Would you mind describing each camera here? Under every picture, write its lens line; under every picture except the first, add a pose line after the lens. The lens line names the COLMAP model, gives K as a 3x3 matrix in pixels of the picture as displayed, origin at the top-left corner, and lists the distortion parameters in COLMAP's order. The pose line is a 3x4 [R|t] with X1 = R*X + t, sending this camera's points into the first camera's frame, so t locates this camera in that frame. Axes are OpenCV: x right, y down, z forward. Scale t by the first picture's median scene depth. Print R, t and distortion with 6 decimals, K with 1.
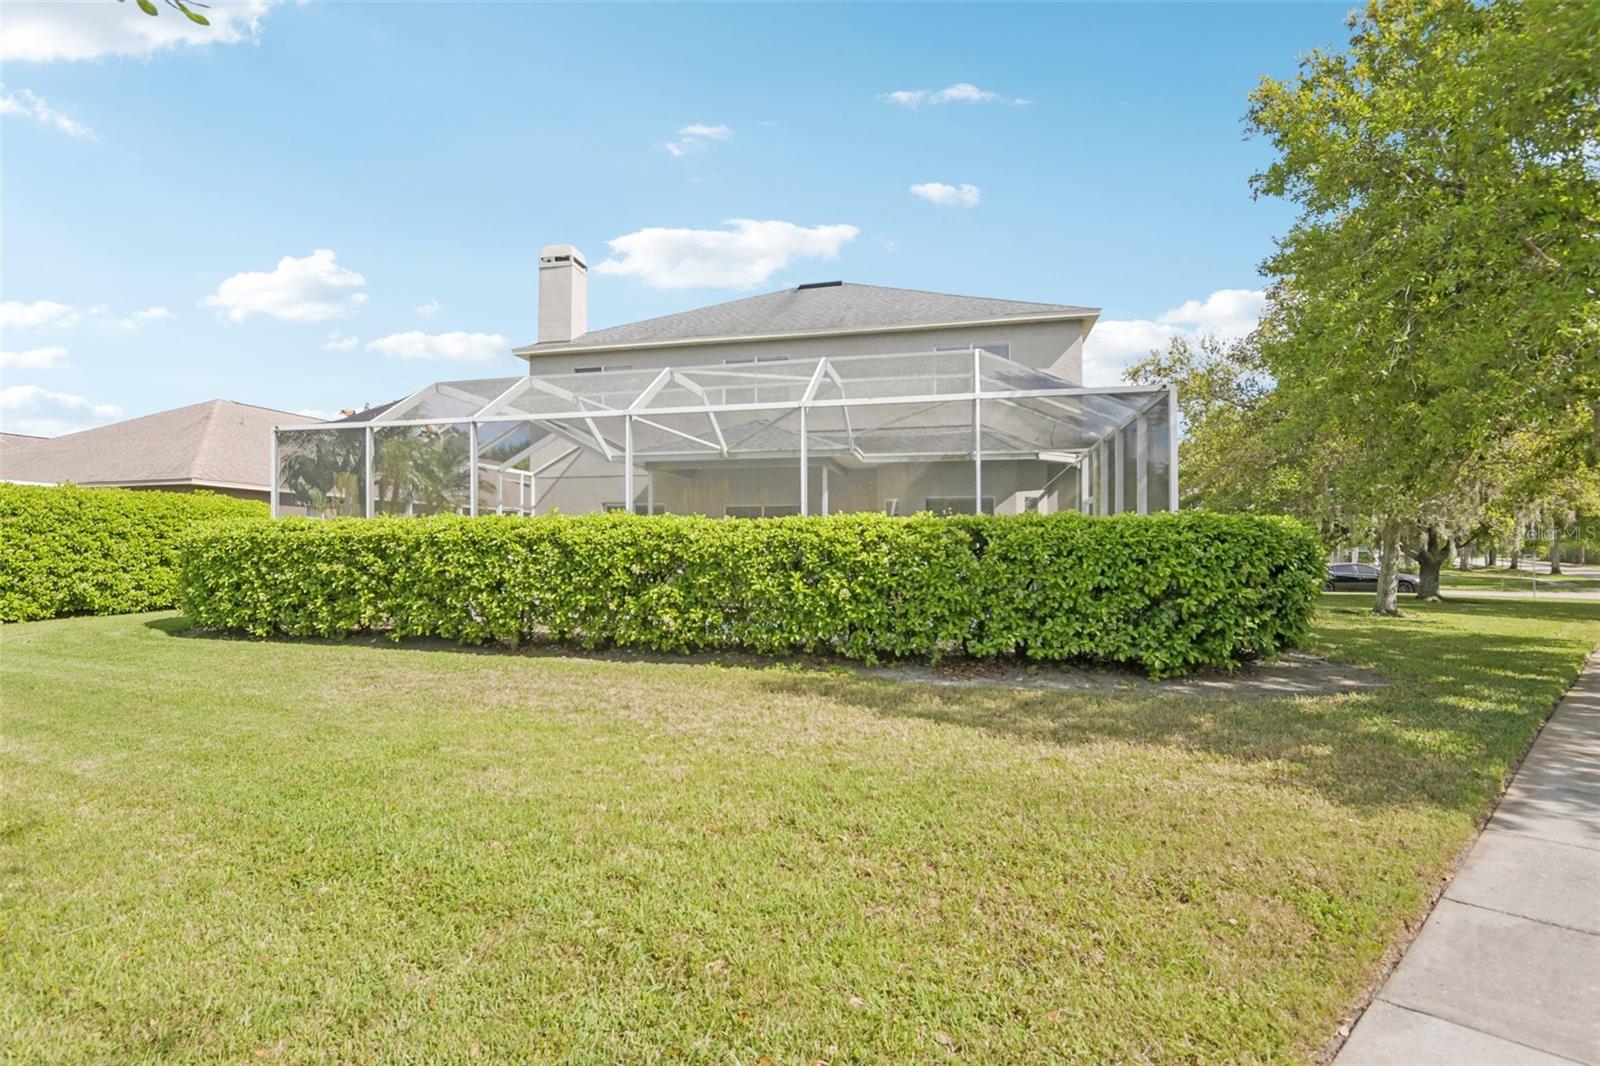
lens RADIAL K [[745.2, 0, 800.0], [0, 745.2, 533.0], [0, 0, 1]] dist [0.001996, -0.025308]
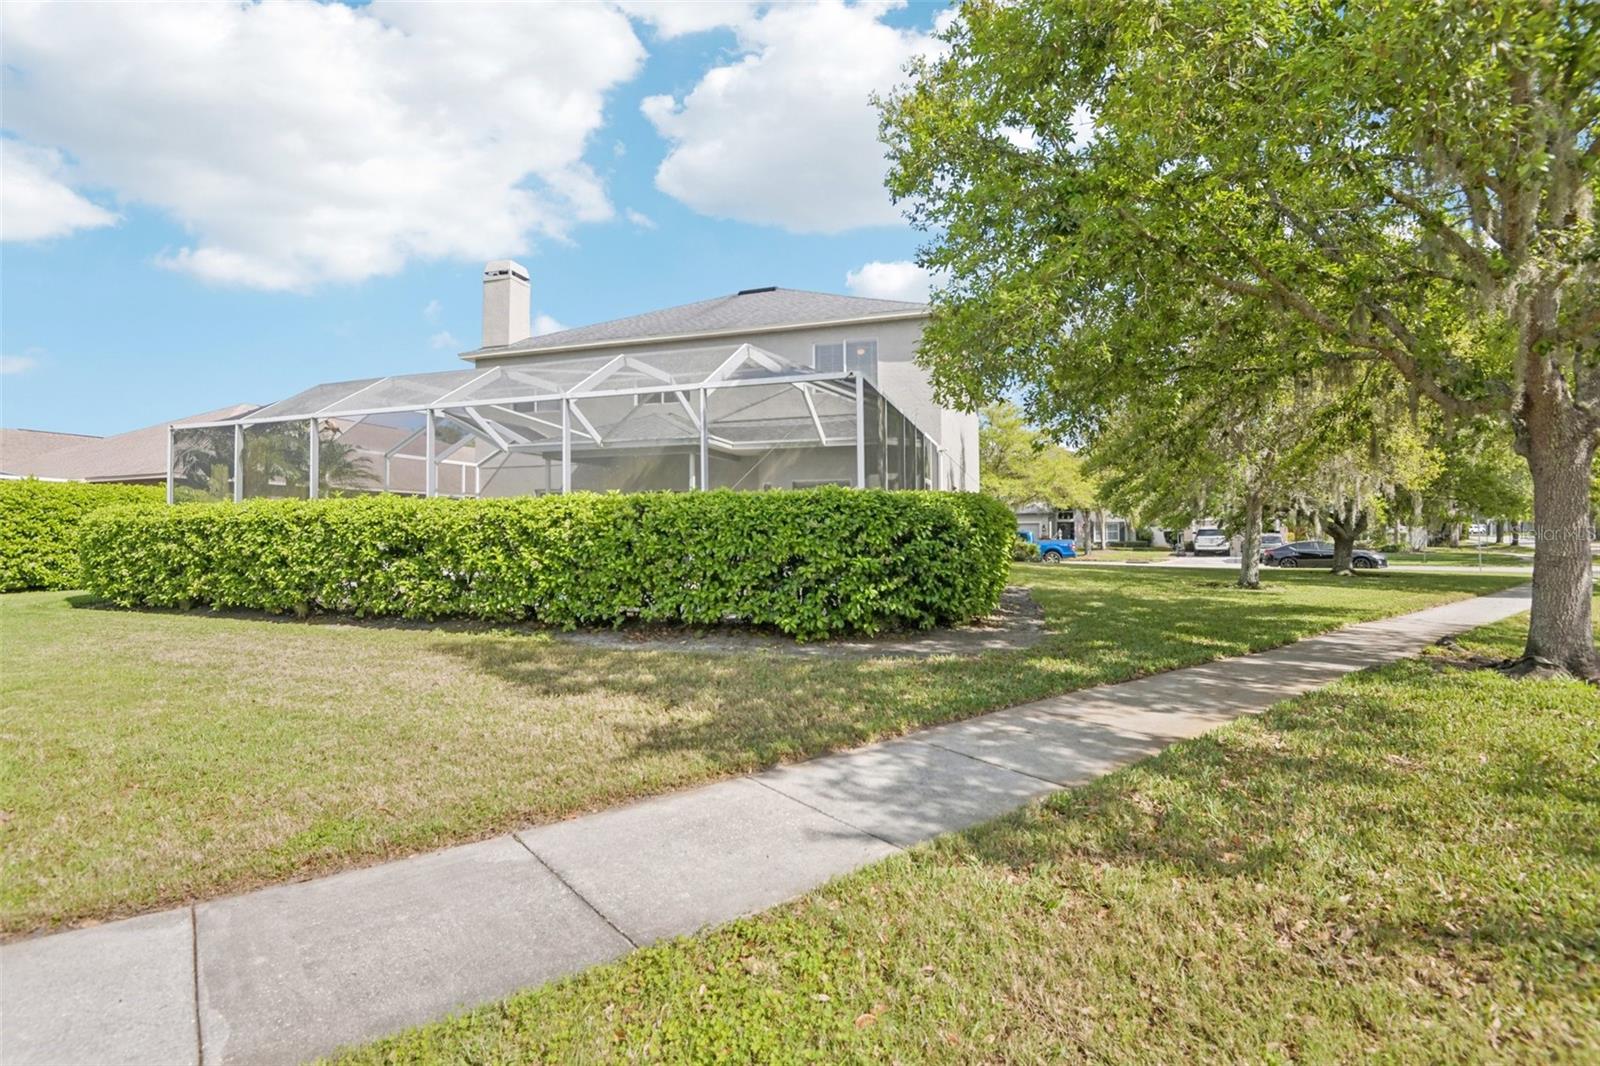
lens RADIAL K [[682.7, 0, 802.0], [0, 682.7, 509.1], [0, 0, 1]] dist [-0.000160, -0.022331]
pose [[0.999107, -0.010661, -0.040884, 0.405943], [0.010109, 0.999856, -0.013663, 0.012897], [0.041024, 0.013237, 0.999070, 0.002844]]
